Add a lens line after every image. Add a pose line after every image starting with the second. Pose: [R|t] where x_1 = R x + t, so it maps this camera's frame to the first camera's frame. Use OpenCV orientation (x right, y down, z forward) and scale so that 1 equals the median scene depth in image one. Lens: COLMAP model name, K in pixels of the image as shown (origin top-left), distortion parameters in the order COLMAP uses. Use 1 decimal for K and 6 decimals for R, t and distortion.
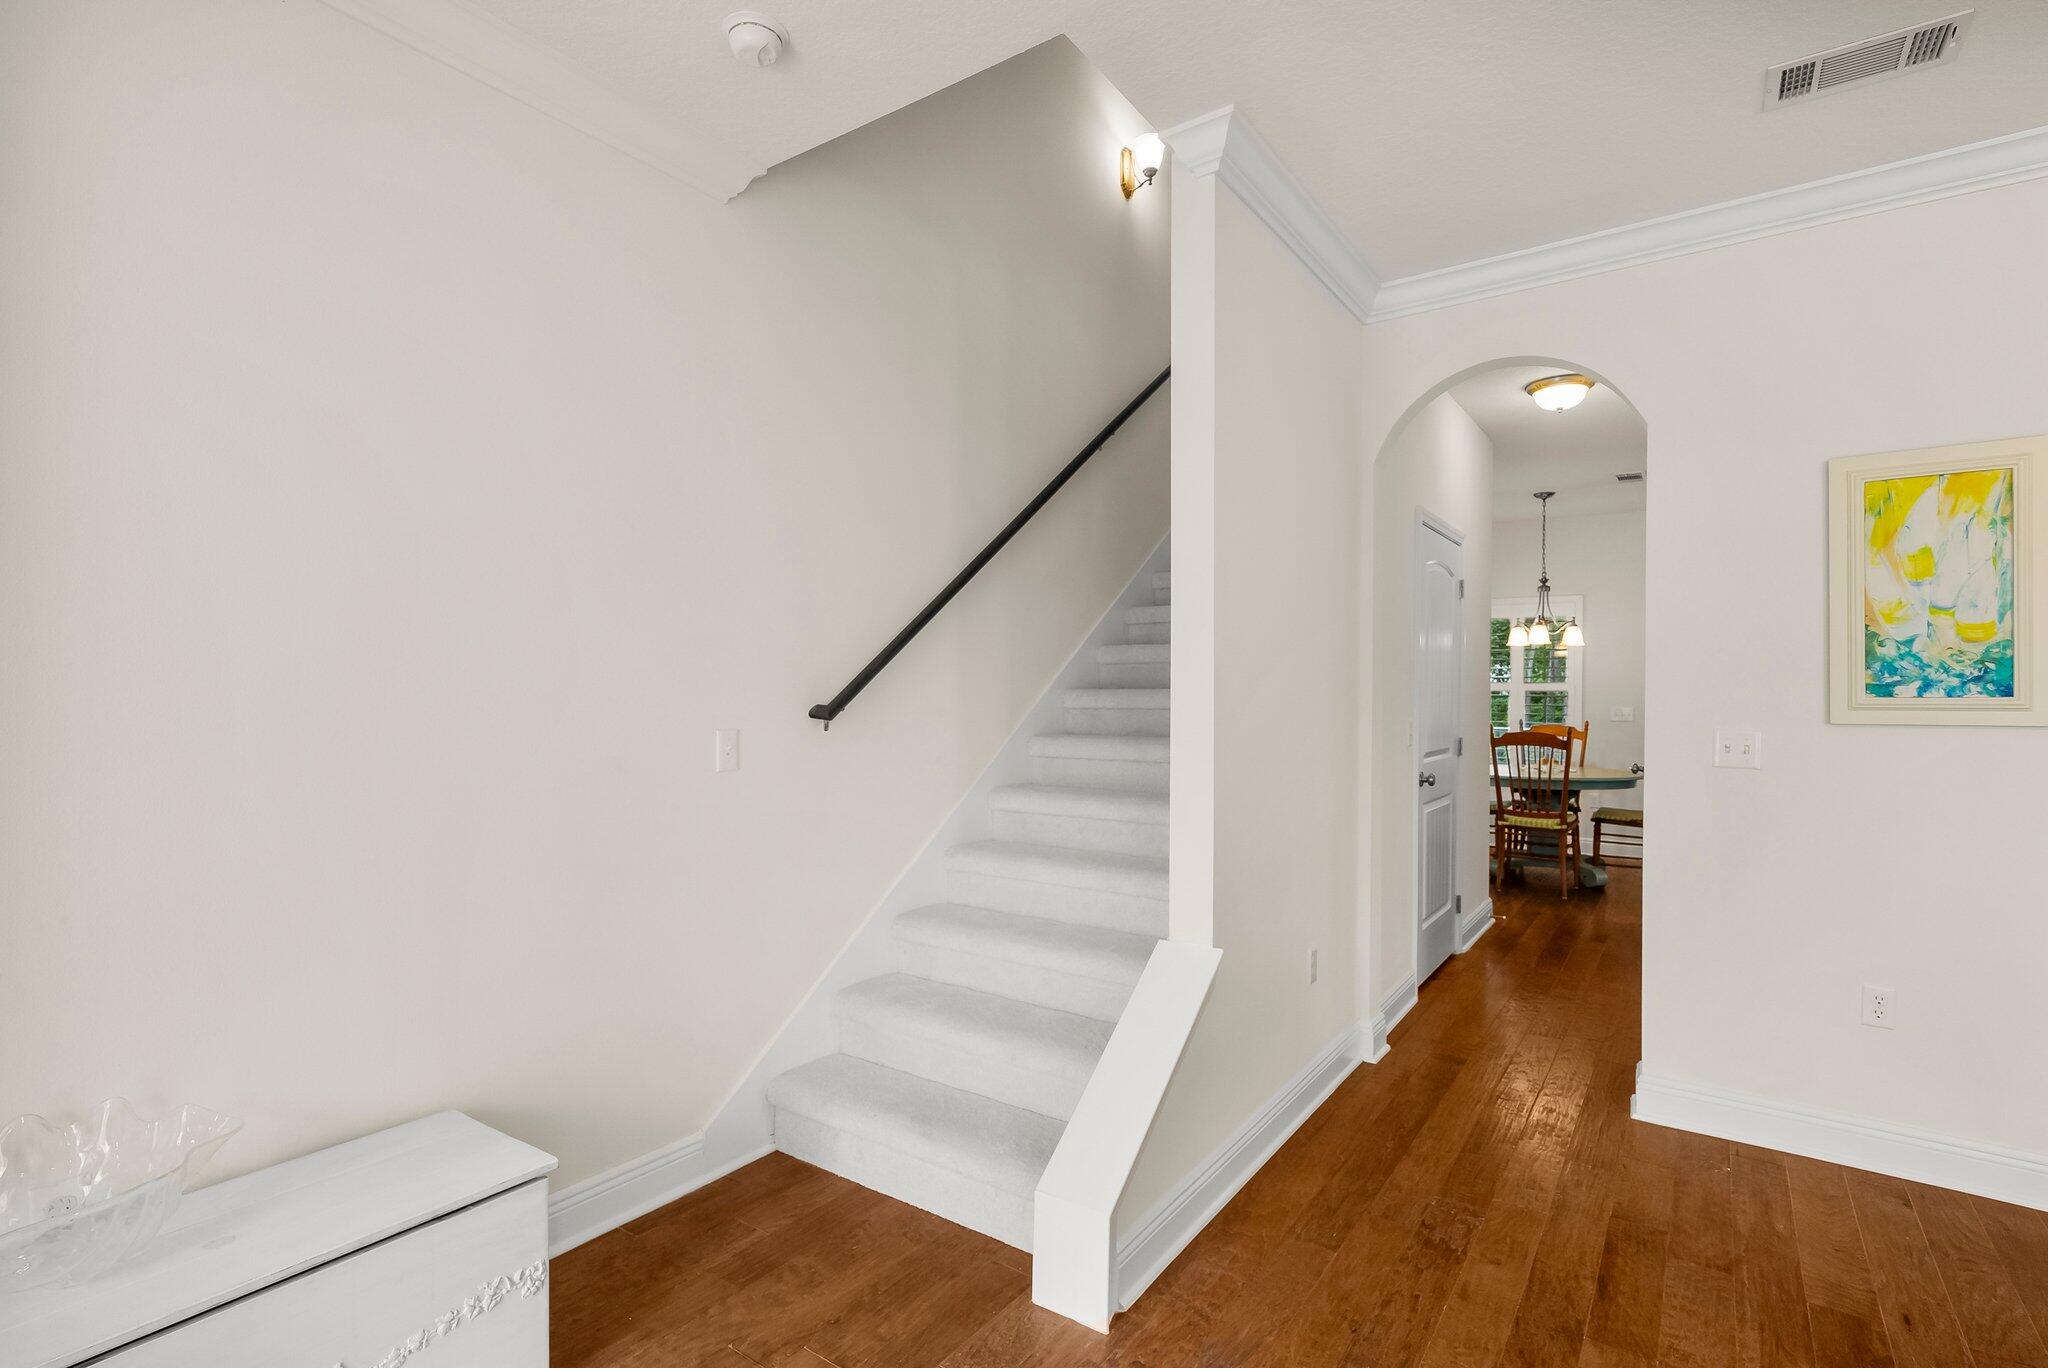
lens RADIAL K [[966.6, 0, 1013.6], [0, 966.6, 685.0], [0, 0, 1]] dist [-0.000154, 0.002192]
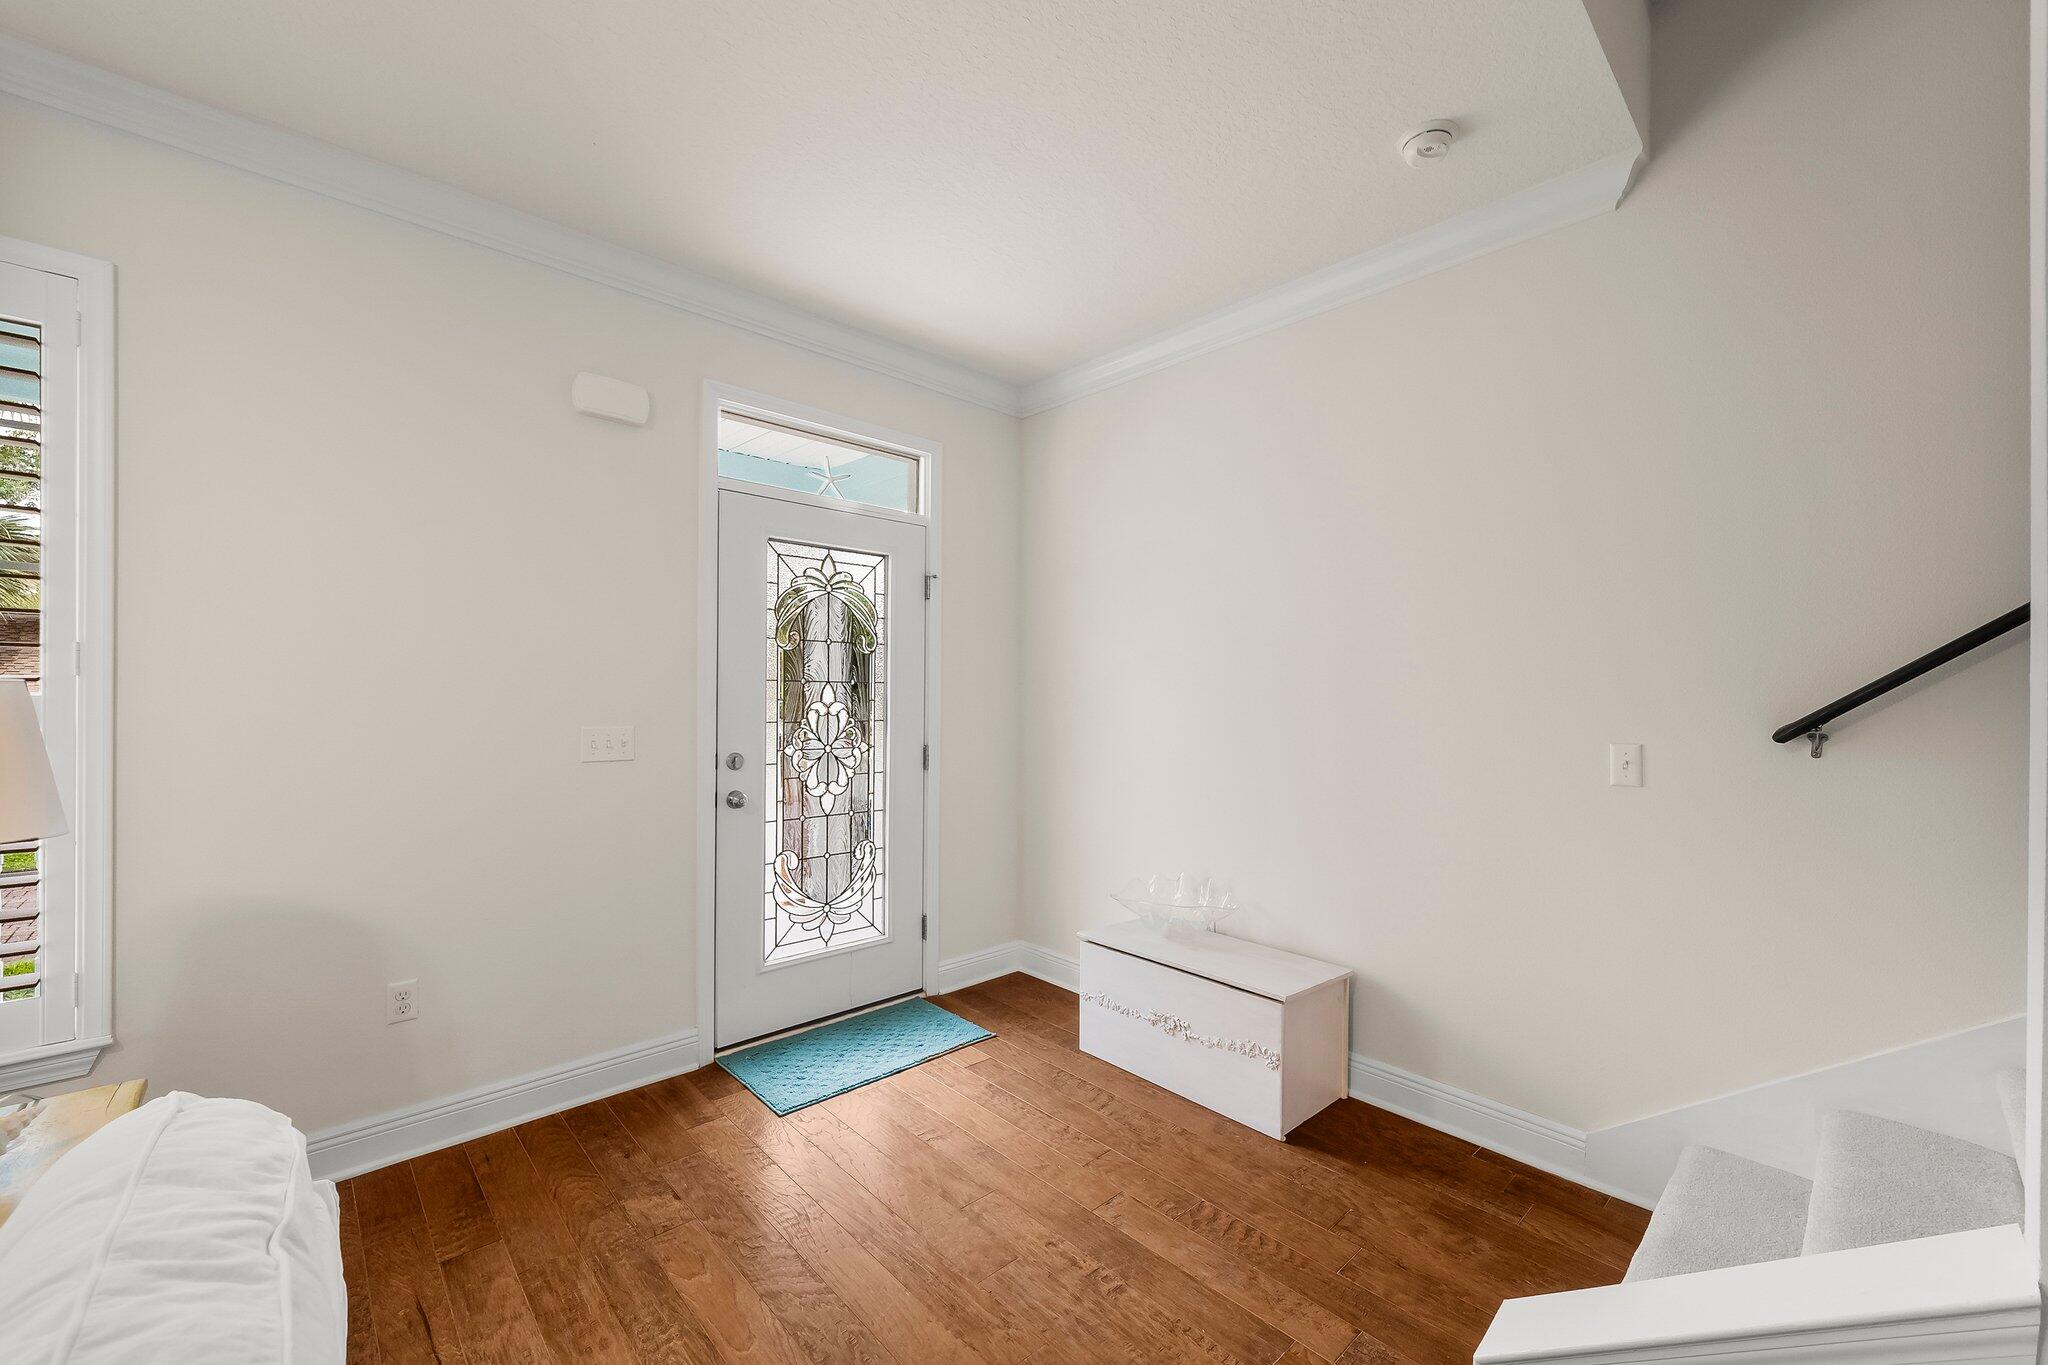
lens RADIAL K [[788.1, 0, 1017.7], [0, 788.1, 699.2], [0, 0, 1]] dist [0.000010, -0.000191]
pose [[-0.198267, -0.004041, -0.980140, 0.349271], [-0.002142, 0.999991, -0.003689, 0.003394], [0.980146, 0.001368, -0.198274, 0.325659]]
